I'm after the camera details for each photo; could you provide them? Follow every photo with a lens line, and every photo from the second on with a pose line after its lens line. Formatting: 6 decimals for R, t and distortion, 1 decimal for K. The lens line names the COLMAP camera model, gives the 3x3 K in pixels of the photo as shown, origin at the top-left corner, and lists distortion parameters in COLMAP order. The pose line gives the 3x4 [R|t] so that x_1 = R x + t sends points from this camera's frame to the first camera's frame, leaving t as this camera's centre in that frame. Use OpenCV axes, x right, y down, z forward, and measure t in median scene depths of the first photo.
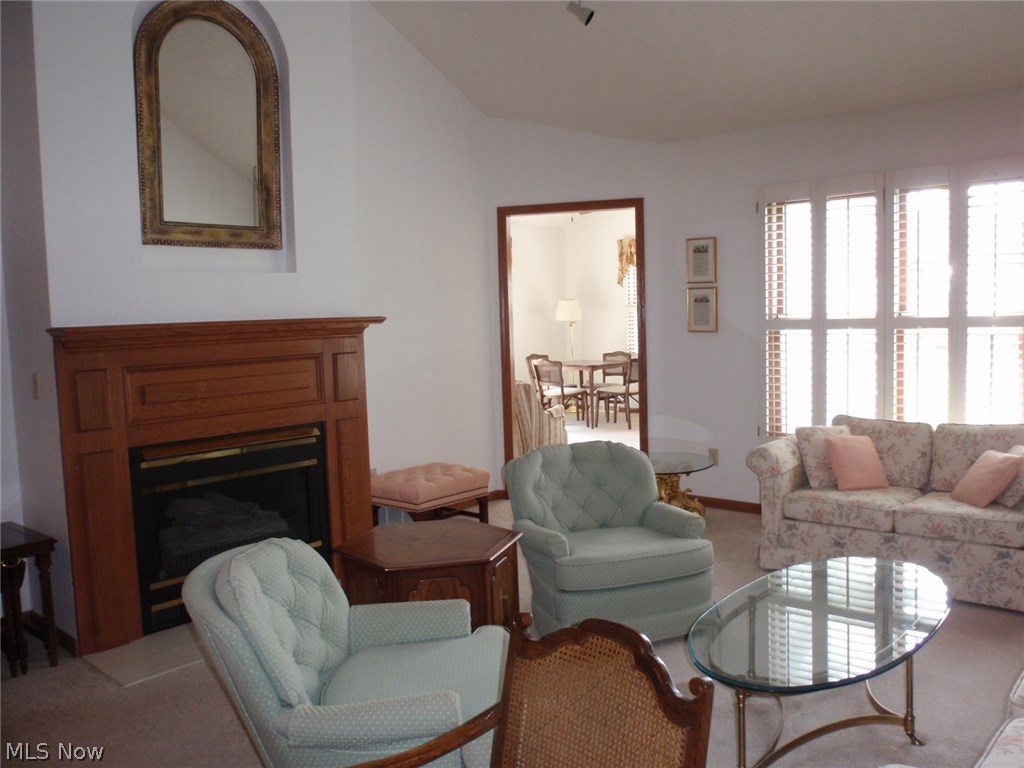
lens RADIAL K [[837.5, 0, 512.0], [0, 837.5, 384.0], [0, 0, 1]] dist [-0.076636, 0.041053]
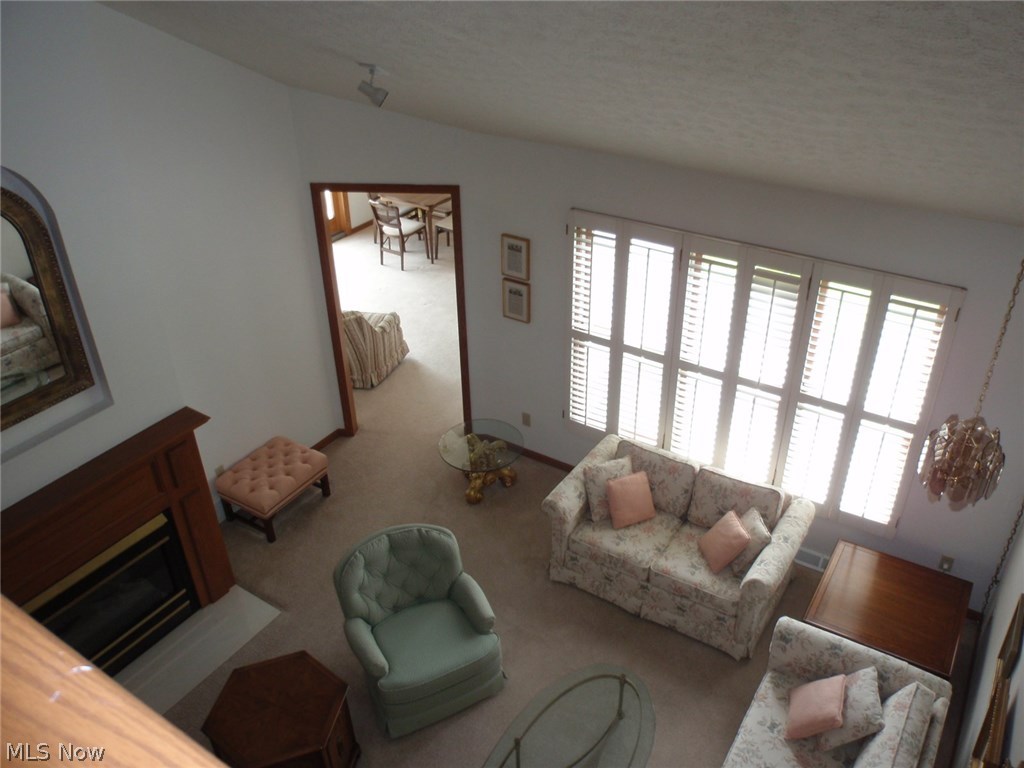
lens RADIAL K [[837.5, 0, 512.0], [0, 837.5, 384.0], [0, 0, 1]] dist [-0.076636, 0.041053]
pose [[0.987876, -0.072070, 0.137502, 0.078878], [0.002450, 0.892837, 0.450373, -0.530831], [-0.155225, -0.444576, 0.882189, 0.025405]]
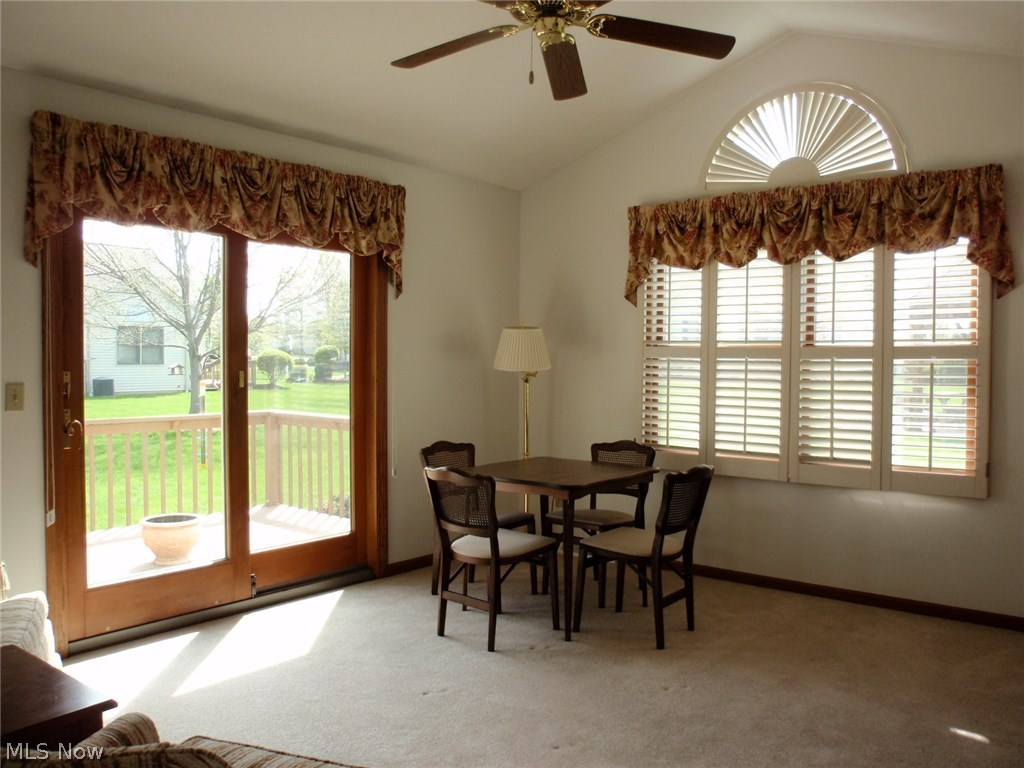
lens RADIAL K [[837.5, 0, 512.0], [0, 837.5, 384.0], [0, 0, 1]] dist [-0.076636, 0.041053]
pose [[0.998559, 0.035448, 0.040283, 0.094020], [-0.033137, 0.997843, -0.056670, -0.089650], [-0.042205, 0.055254, 0.997580, 1.139676]]
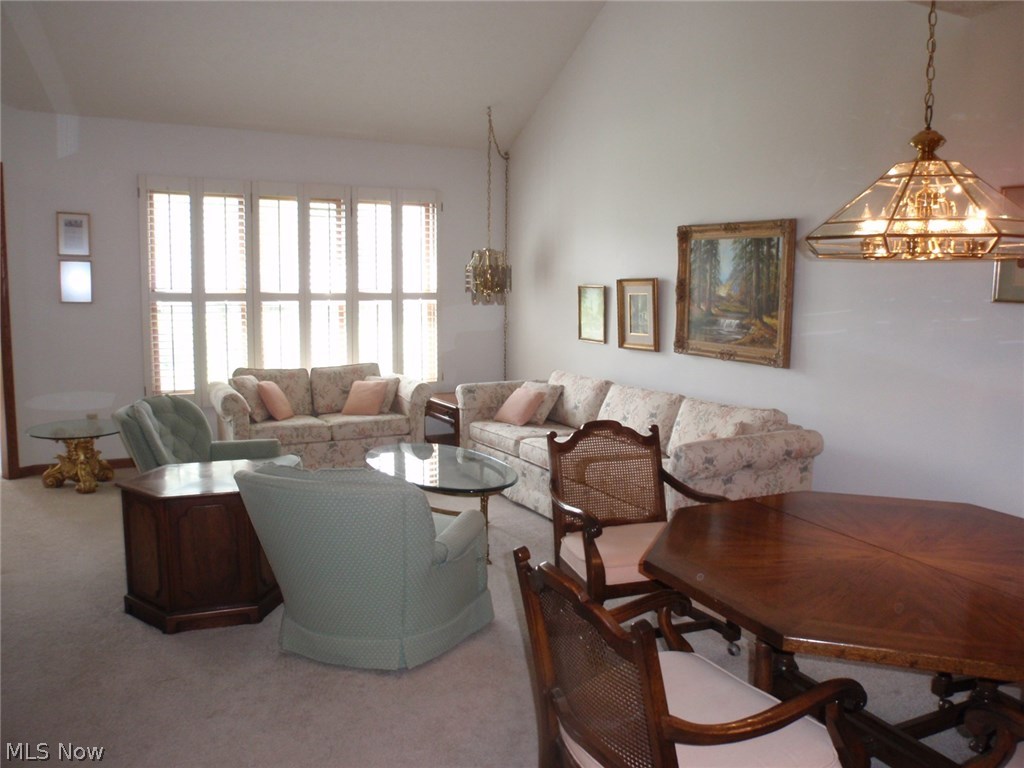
lens RADIAL K [[837.5, 0, 512.0], [0, 837.5, 384.0], [0, 0, 1]] dist [-0.076636, 0.041053]
pose [[0.354837, -0.065532, 0.932629, -0.614054], [0.059198, 0.997114, 0.047541, 0.024530], [-0.933052, 0.038340, 0.357692, 0.144350]]
